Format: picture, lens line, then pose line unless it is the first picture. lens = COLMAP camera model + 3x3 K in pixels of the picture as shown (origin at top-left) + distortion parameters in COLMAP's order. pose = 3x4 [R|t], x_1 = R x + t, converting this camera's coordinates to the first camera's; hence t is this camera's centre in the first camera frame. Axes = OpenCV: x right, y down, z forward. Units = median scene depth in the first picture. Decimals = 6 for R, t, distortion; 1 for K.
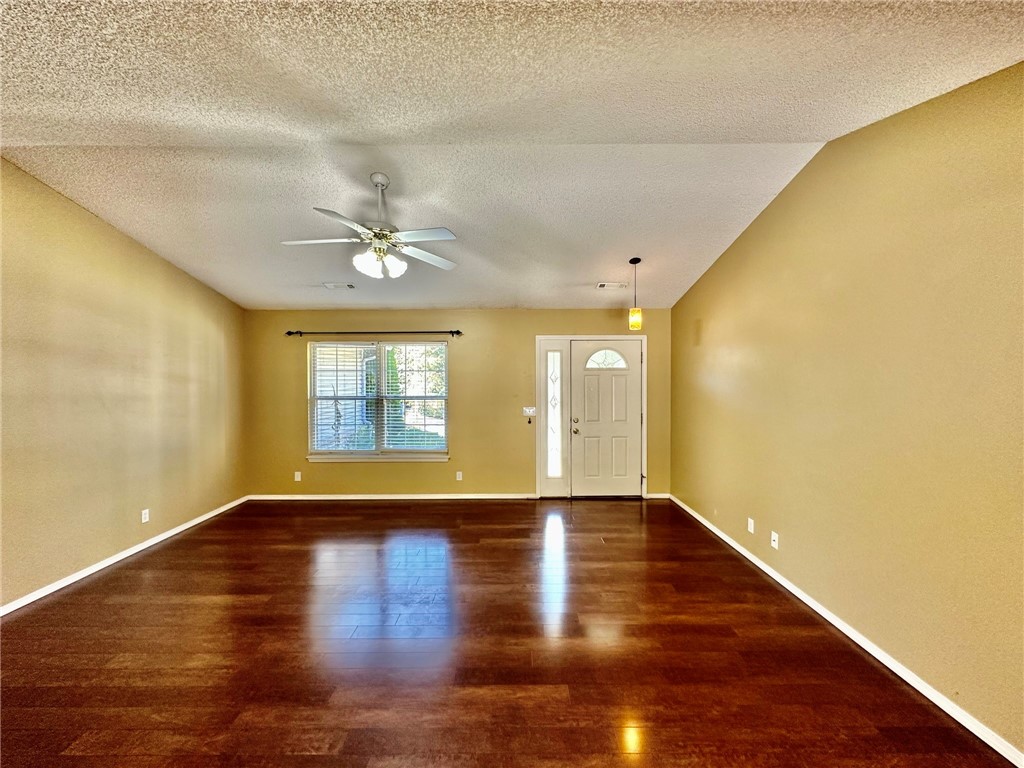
lens RADIAL K [[406.1, 0, 508.6], [0, 406.1, 382.3], [0, 0, 1]] dist [0.001742, 0.000206]
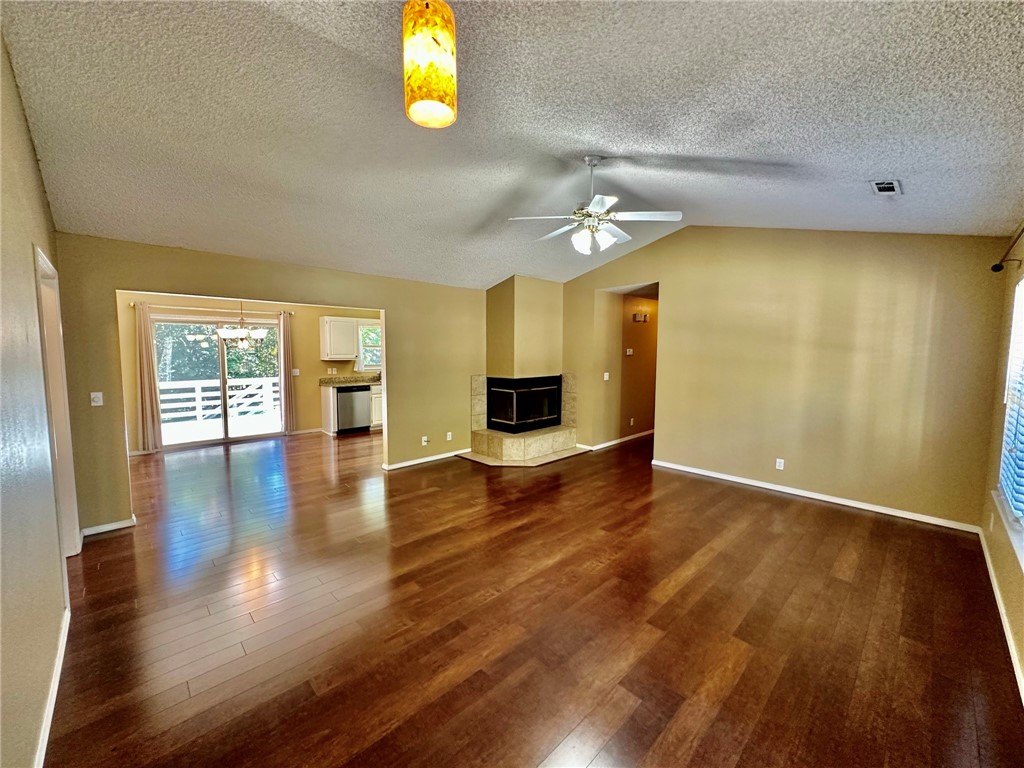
lens RADIAL K [[409.9, 0, 512.7], [0, 409.9, 381.6], [0, 0, 1]] dist [0.000364, -0.000002]
pose [[-0.716193, 0.055259, -0.695711, 0.344539], [-0.009530, 0.995993, 0.088921, -0.006336], [0.697837, 0.070314, -0.712797, 0.934468]]
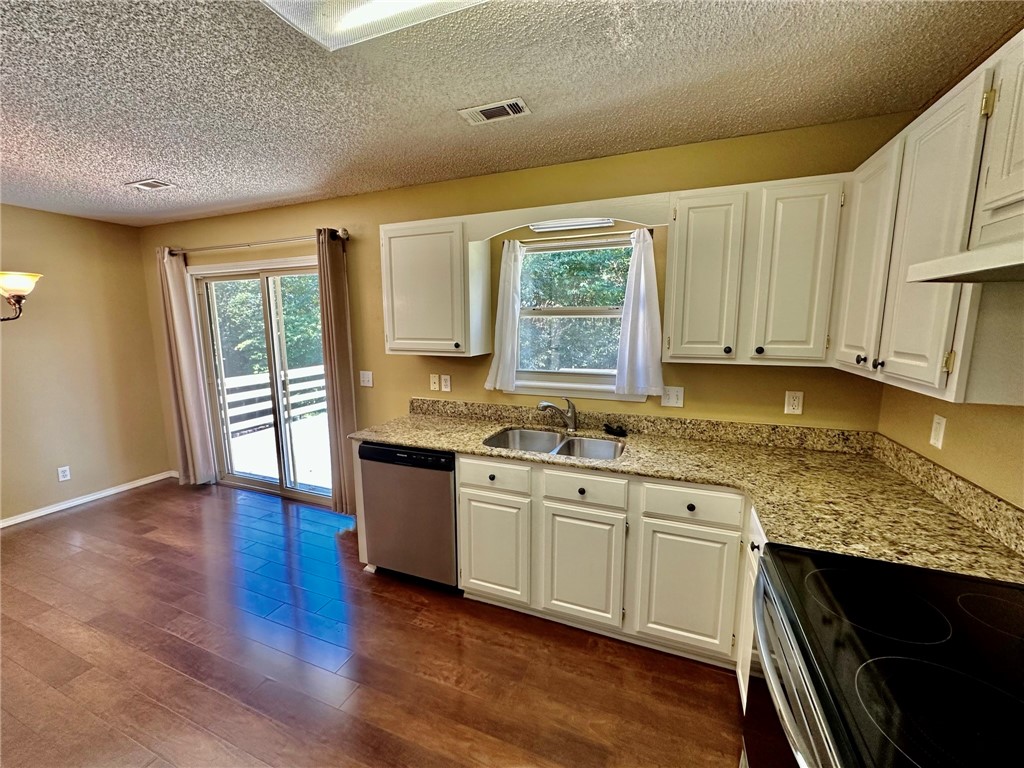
lens RADIAL K [[406.1, 0, 508.6], [0, 406.1, 382.3], [0, 0, 1]] dist [0.001742, 0.000206]
pose [[-0.929179, -0.049942, 0.366241, -0.510071], [0.010212, 0.986983, 0.160500, 0.006514], [-0.369489, 0.152873, -0.916574, -0.120182]]
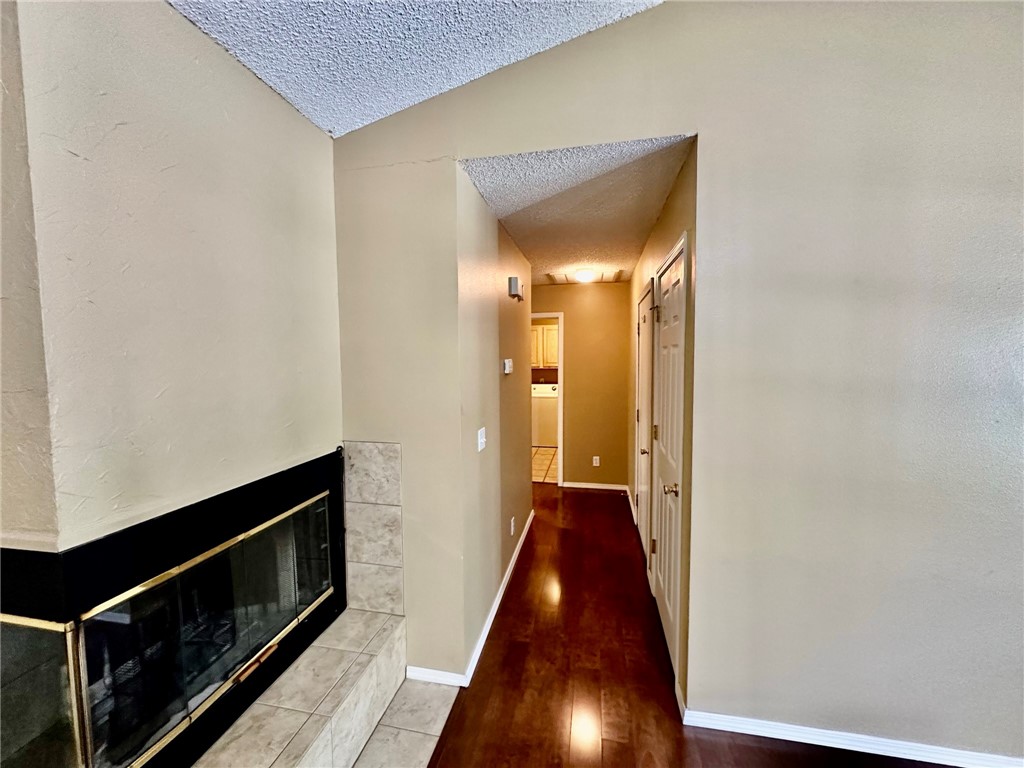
lens RADIAL K [[407.6, 0, 513.4], [0, 407.6, 382.1], [0, 0, 1]] dist [-0.002108, 0.000095]
pose [[-0.192583, 0.061092, -0.979377, -0.308156], [-0.005400, 0.997979, 0.063314, -0.001831], [0.981266, 0.017482, -0.191864, 0.364723]]
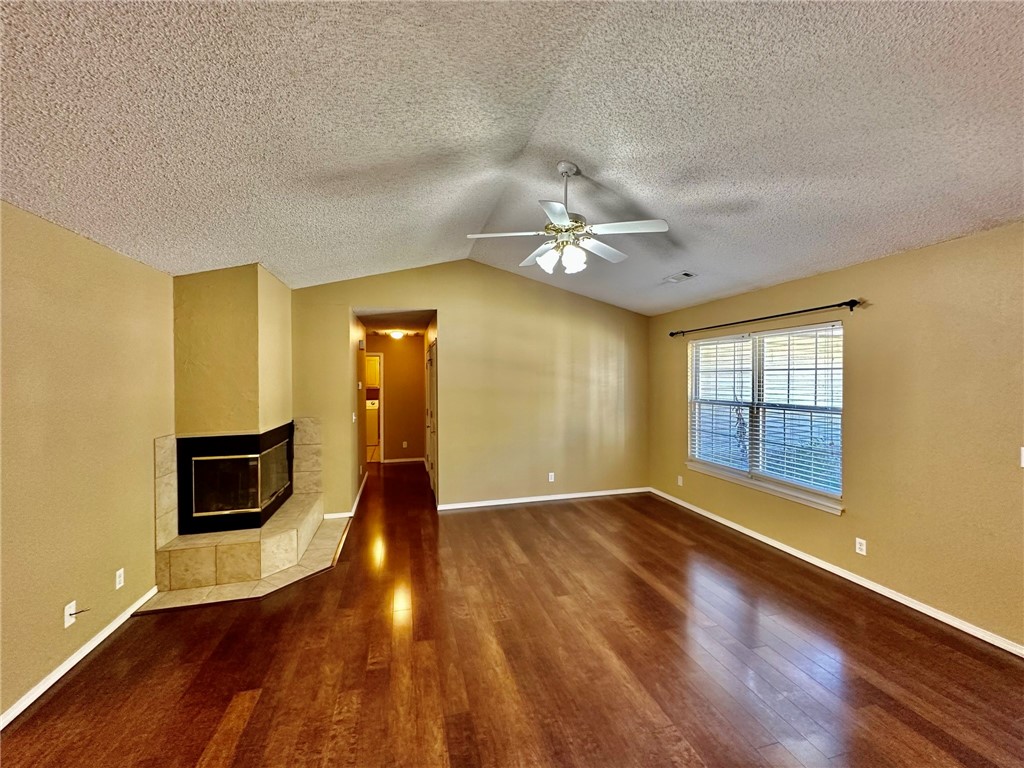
lens RADIAL K [[407.6, 0, 513.4], [0, 407.6, 382.1], [0, 0, 1]] dist [-0.002108, 0.000095]
pose [[0.266854, 0.007911, -0.963704, 0.312001], [-0.007400, 0.999954, 0.006160, -0.007100], [0.963709, 0.005487, 0.266900, 0.357648]]
